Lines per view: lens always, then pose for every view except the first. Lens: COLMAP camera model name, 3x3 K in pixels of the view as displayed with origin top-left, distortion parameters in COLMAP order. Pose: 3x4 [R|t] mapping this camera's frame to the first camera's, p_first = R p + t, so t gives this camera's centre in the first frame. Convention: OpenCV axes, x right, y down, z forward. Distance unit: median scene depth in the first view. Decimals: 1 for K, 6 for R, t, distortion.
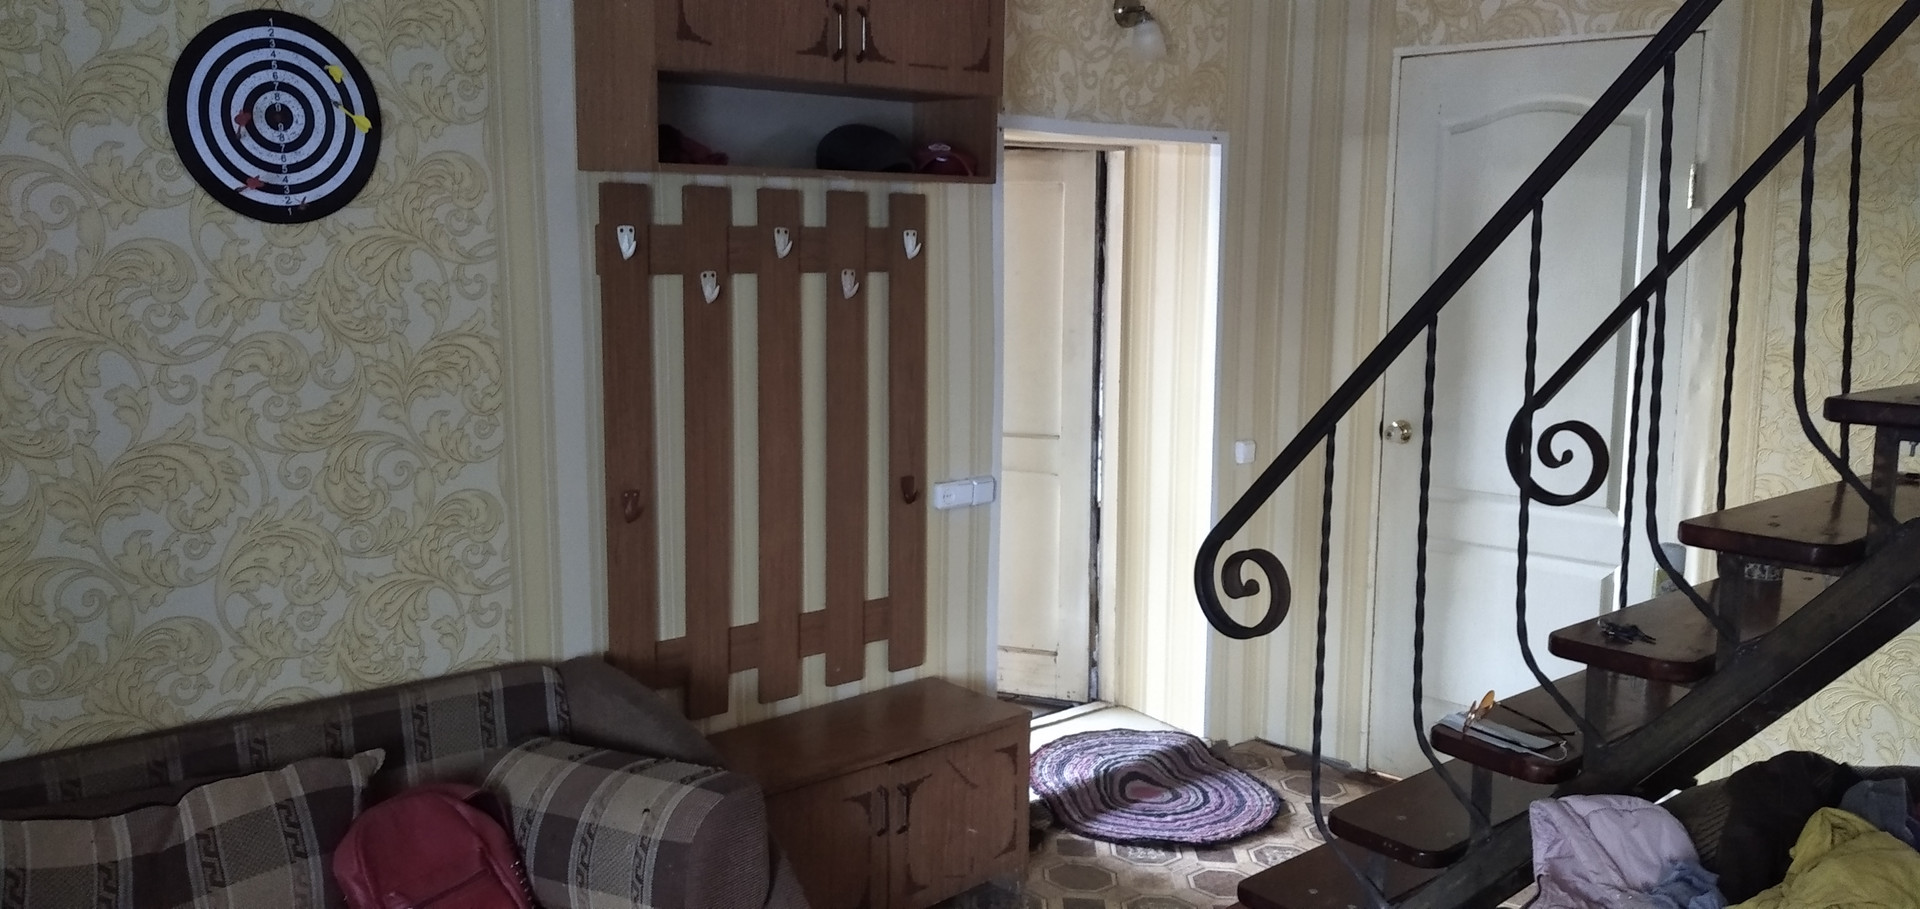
lens RADIAL K [[1578.4, 0, 966.4], [0, 1578.4, 447.4], [0, 0, 1]] dist [0.016050, -0.049301]
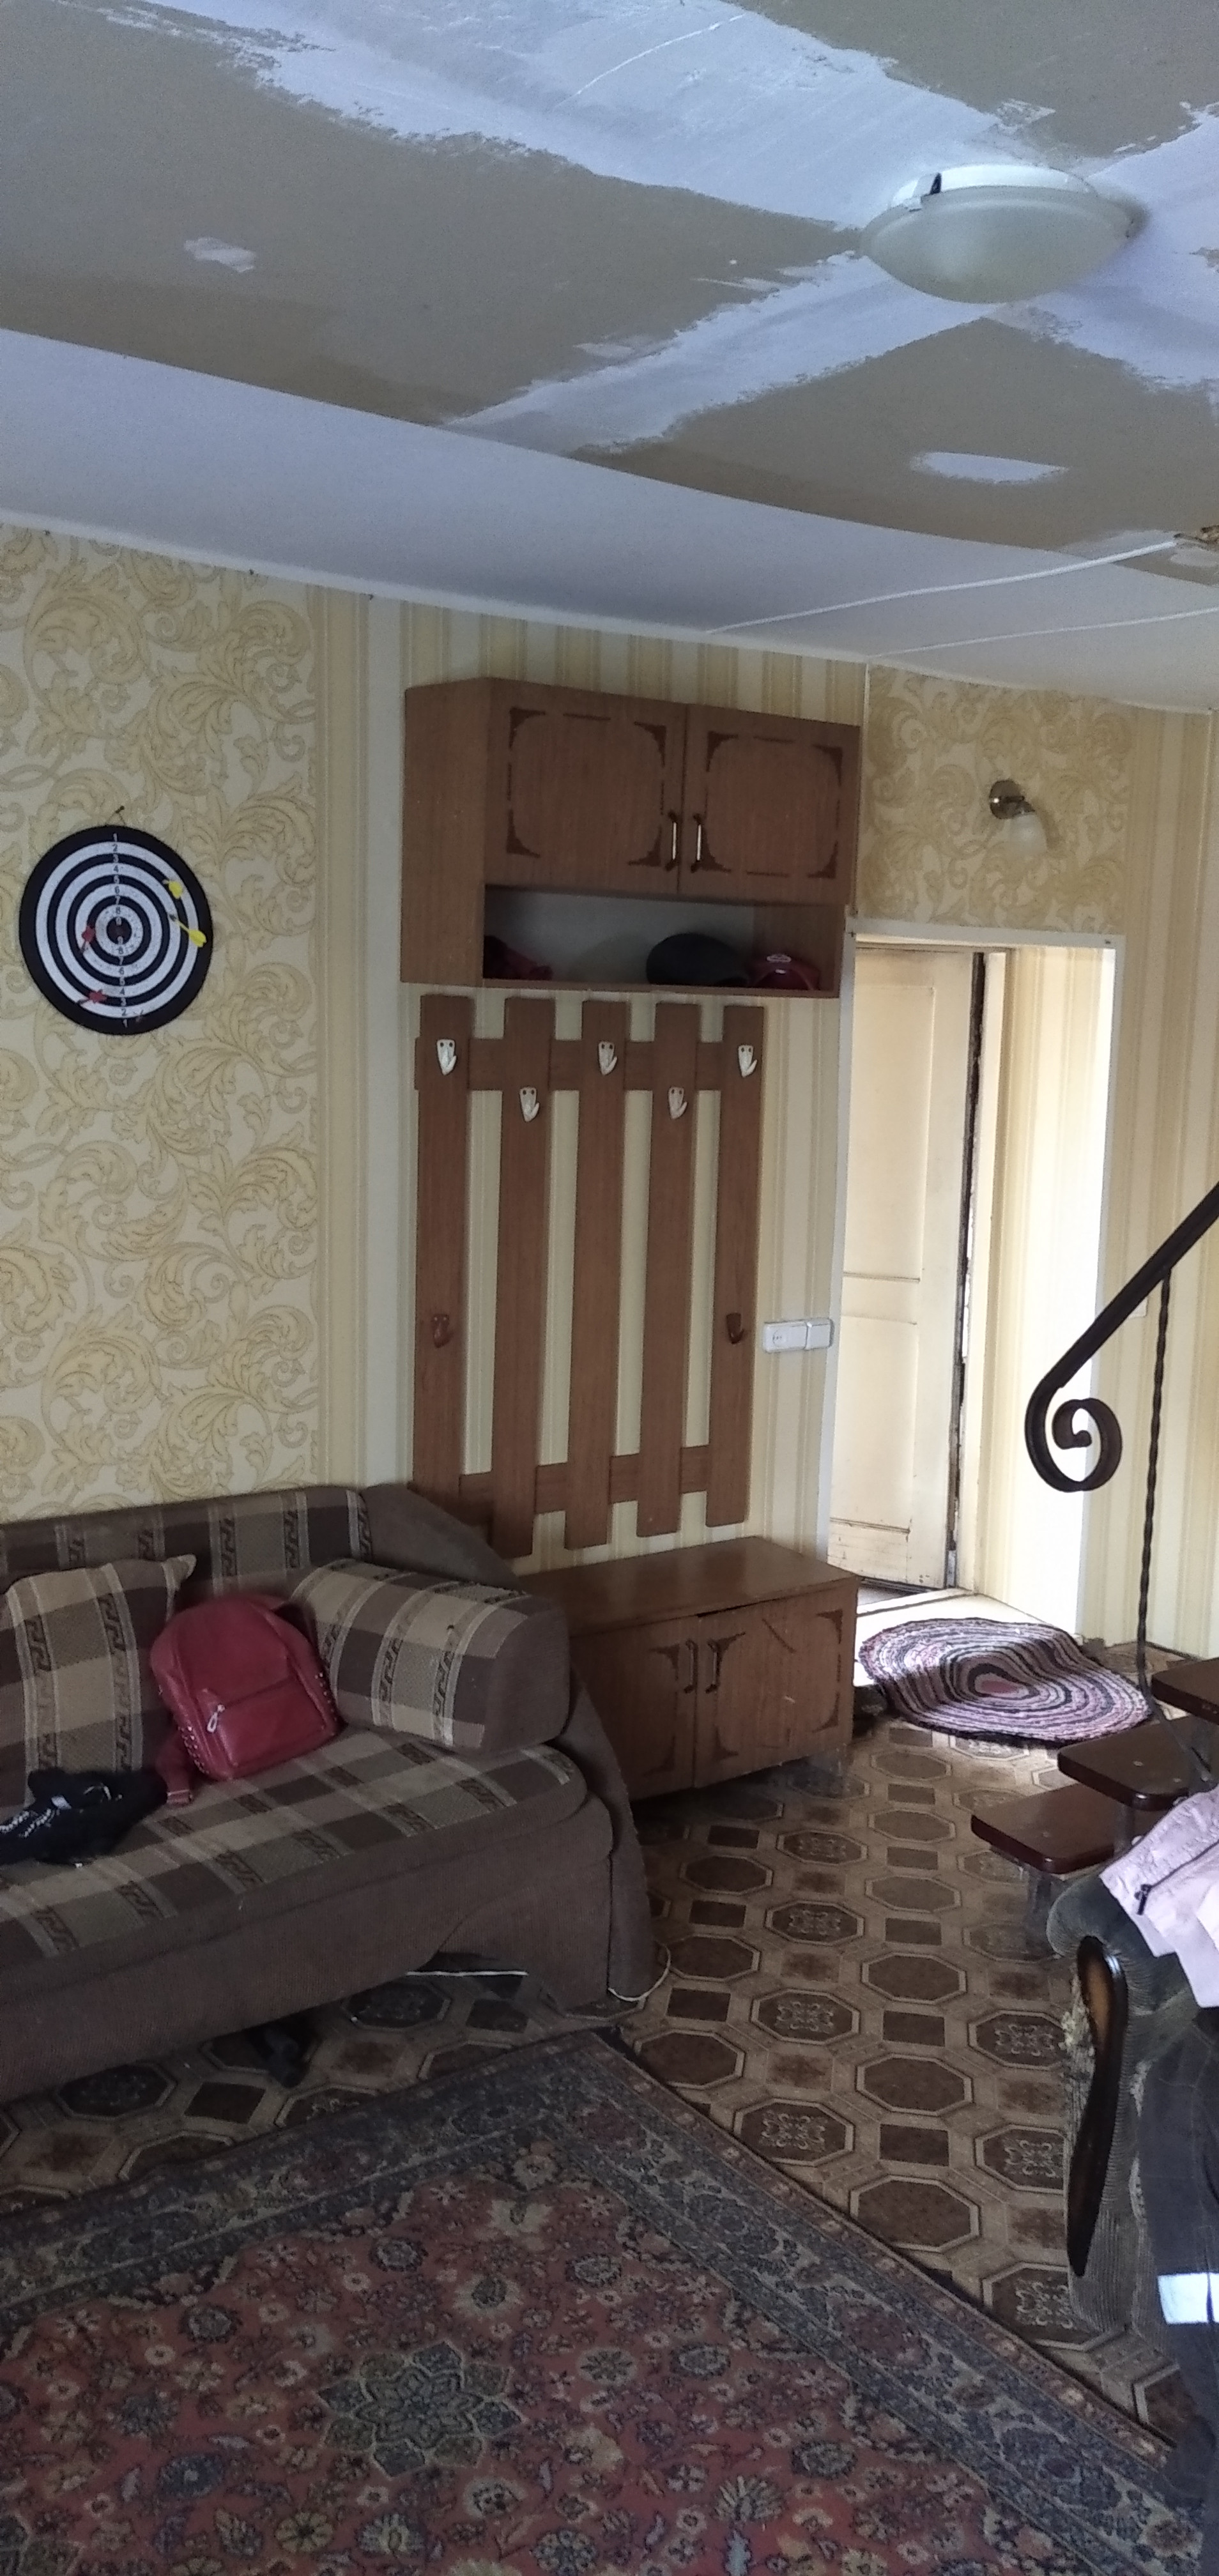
lens RADIAL K [[2117.6, 0, 608.8], [0, 2117.6, 1292.4], [0, 0, 1]] dist [0.016050, -0.049301]
pose [[0.992551, 0.035224, -0.116624, 0.039744], [-0.035750, 0.999358, -0.002422, 0.013841], [0.116464, 0.006573, 0.993173, -0.274498]]
